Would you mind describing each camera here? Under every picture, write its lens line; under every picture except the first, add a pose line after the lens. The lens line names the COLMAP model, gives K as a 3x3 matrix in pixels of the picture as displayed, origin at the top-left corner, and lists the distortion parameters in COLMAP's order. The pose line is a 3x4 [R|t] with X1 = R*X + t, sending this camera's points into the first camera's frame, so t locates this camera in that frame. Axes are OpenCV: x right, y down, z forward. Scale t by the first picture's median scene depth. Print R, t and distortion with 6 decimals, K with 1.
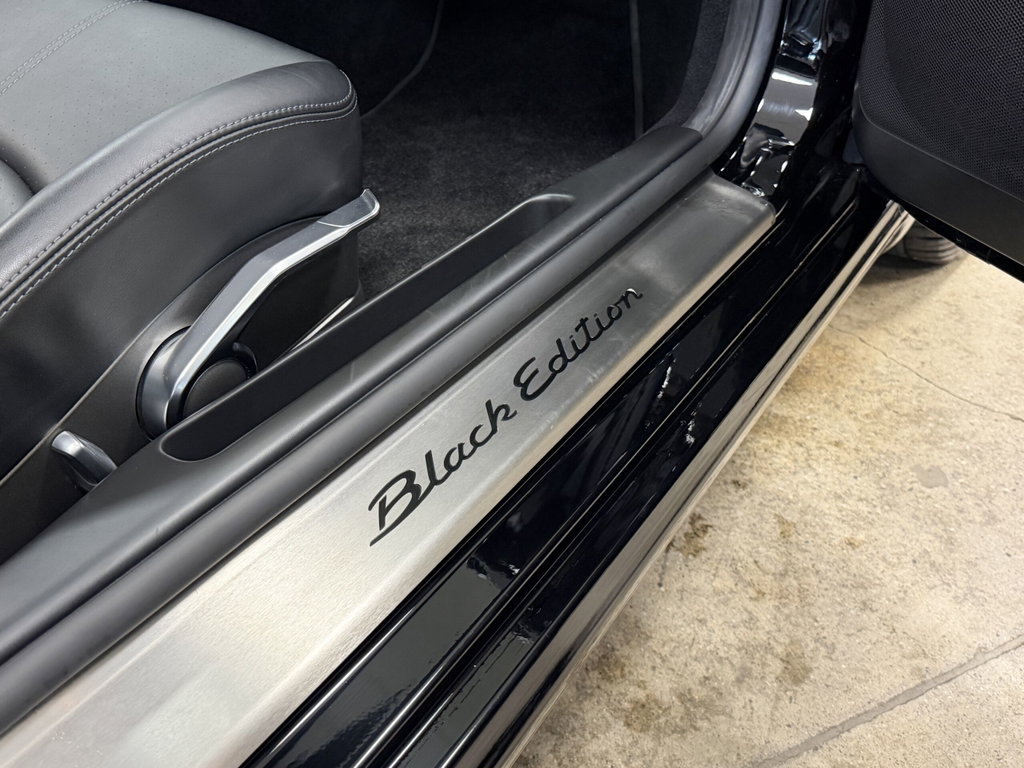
lens RADIAL K [[1030.0, 0, 511.8], [0, 1030.0, 384.5], [0, 0, 1]] dist [-0.020354, 0.000000]
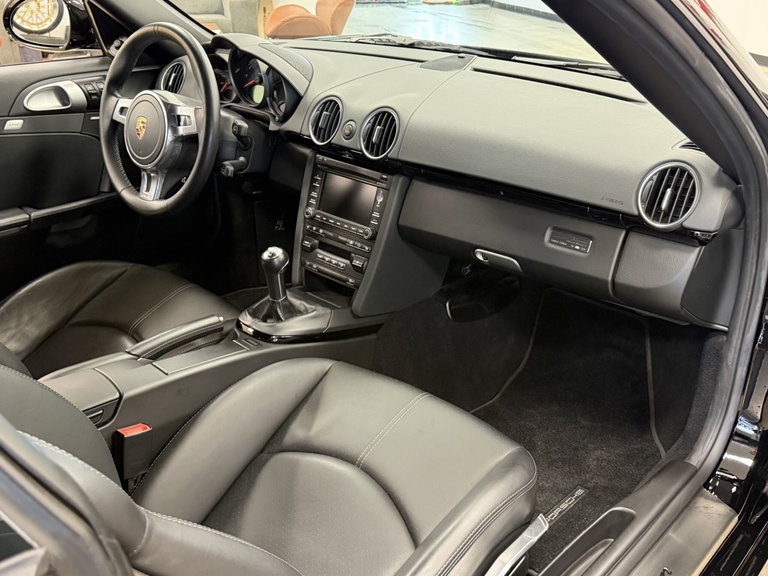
lens RADIAL K [[772.5, 0, 384.5], [0, 772.5, 287.5], [0, 0, 1]] dist [-0.020354, 0.000000]
pose [[0.986440, 0.040788, -0.158972, -0.133172], [-0.072045, 0.977927, -0.196136, -0.183153], [0.147463, 0.204929, 0.967605, -0.416579]]
